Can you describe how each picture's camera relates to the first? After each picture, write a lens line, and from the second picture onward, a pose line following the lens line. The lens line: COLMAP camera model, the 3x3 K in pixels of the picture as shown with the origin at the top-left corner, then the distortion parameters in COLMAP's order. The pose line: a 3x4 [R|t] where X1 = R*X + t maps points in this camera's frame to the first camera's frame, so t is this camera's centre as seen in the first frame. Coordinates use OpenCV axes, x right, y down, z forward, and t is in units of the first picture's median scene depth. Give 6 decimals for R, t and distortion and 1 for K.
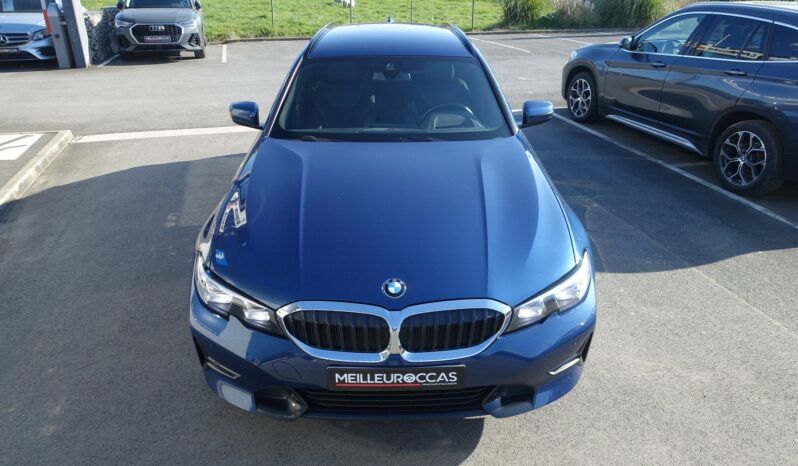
lens RADIAL K [[550.8, 0, 399.0], [0, 550.8, 233.0], [0, 0, 1]] dist [0.005019, 0.000322]
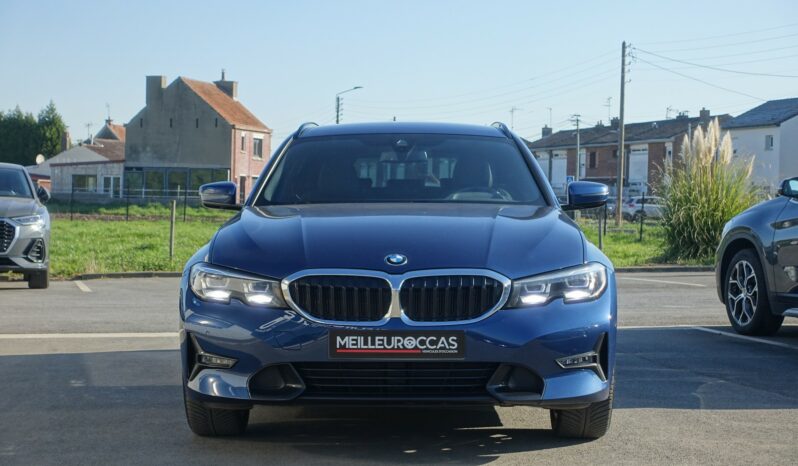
lens RADIAL K [[1624.8, 0, 399.0], [0, 1624.8, 233.0], [0, 0, 1]] dist [-0.039692, -0.102708]
pose [[0.999367, 0.001007, -0.035550, 0.104165], [-0.016114, 0.903924, -0.427389, 1.347298], [0.031705, 0.427691, 0.903369, -1.765119]]
